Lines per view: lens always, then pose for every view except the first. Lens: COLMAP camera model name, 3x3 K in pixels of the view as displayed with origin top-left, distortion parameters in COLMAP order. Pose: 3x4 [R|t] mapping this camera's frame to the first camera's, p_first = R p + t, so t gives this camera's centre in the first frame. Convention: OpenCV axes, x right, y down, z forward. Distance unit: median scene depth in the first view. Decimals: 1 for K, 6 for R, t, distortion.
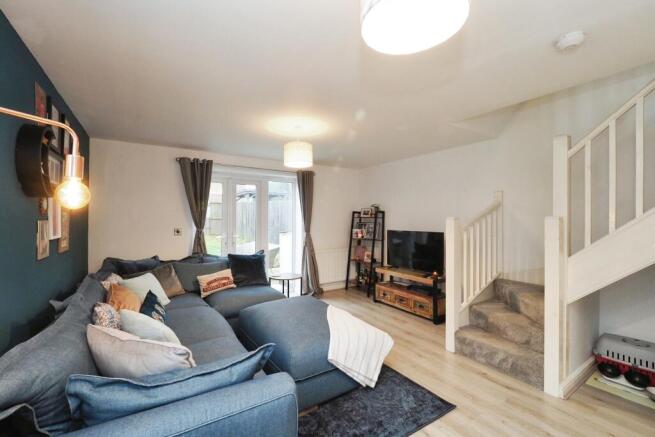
lens RADIAL K [[272.3, 0, 316.9], [0, 272.3, 218.4], [0, 0, 1]] dist [-0.009360, 0.000108]
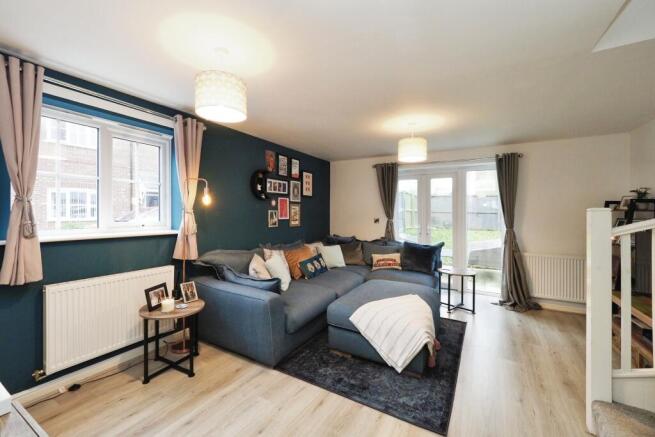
lens RADIAL K [[278.3, 0, 325.7], [0, 278.3, 213.8], [0, 0, 1]] dist [-0.000103, -0.000013]
pose [[0.475835, 0.010214, -0.879475, 0.633320], [-0.009549, 0.999934, 0.006446, 0.011063], [0.879483, 0.005331, 0.475901, 0.159335]]
